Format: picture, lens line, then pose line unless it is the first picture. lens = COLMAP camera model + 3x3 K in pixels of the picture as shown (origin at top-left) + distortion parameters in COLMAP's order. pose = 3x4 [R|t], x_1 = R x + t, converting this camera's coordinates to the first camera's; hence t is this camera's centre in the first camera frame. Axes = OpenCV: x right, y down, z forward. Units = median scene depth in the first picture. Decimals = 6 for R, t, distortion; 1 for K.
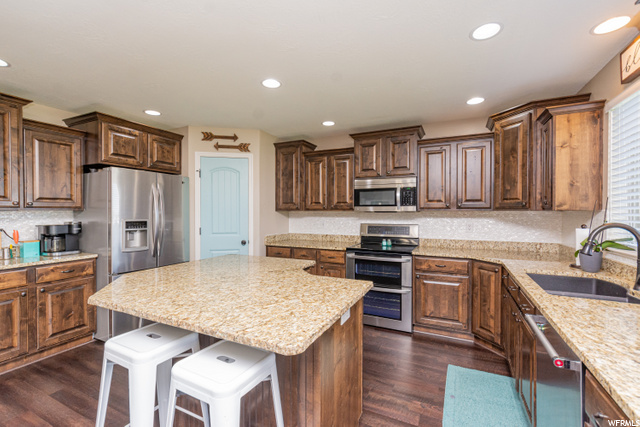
lens RADIAL K [[286.9, 0, 313.4], [0, 286.9, 215.7], [0, 0, 1]] dist [0.000919, -0.000509]
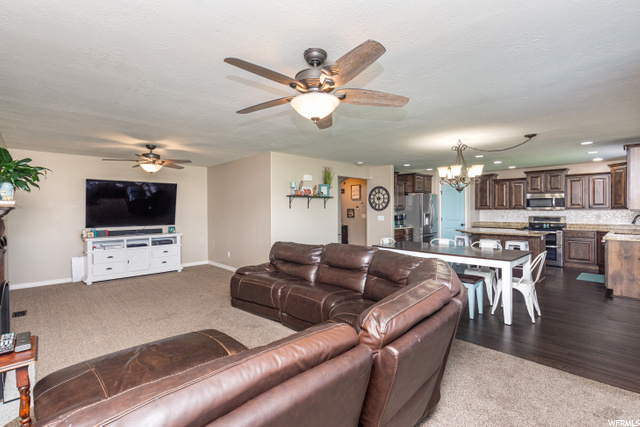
lens RADIAL K [[286.9, 0, 318.5], [0, 286.9, 210.7], [0, 0, 1]] dist [0.000919, -0.000509]
pose [[0.937701, -0.002202, -0.347435, -0.526083], [0.000015, 0.999980, -0.006297, 0.005765], [0.347442, 0.005900, 0.937683, -1.393275]]
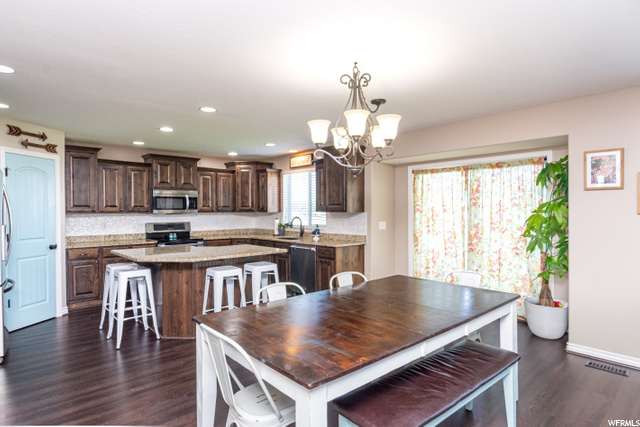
lens RADIAL K [[349.8, 0, 316.4], [0, 349.8, 213.5], [0, 0, 1]] dist [-0.003556, -0.000401]
pose [[0.378111, -0.010691, 0.925698, -1.038949], [0.016198, 0.999857, 0.004931, -0.010609], [-0.925618, 0.013130, 0.378230, -0.276928]]
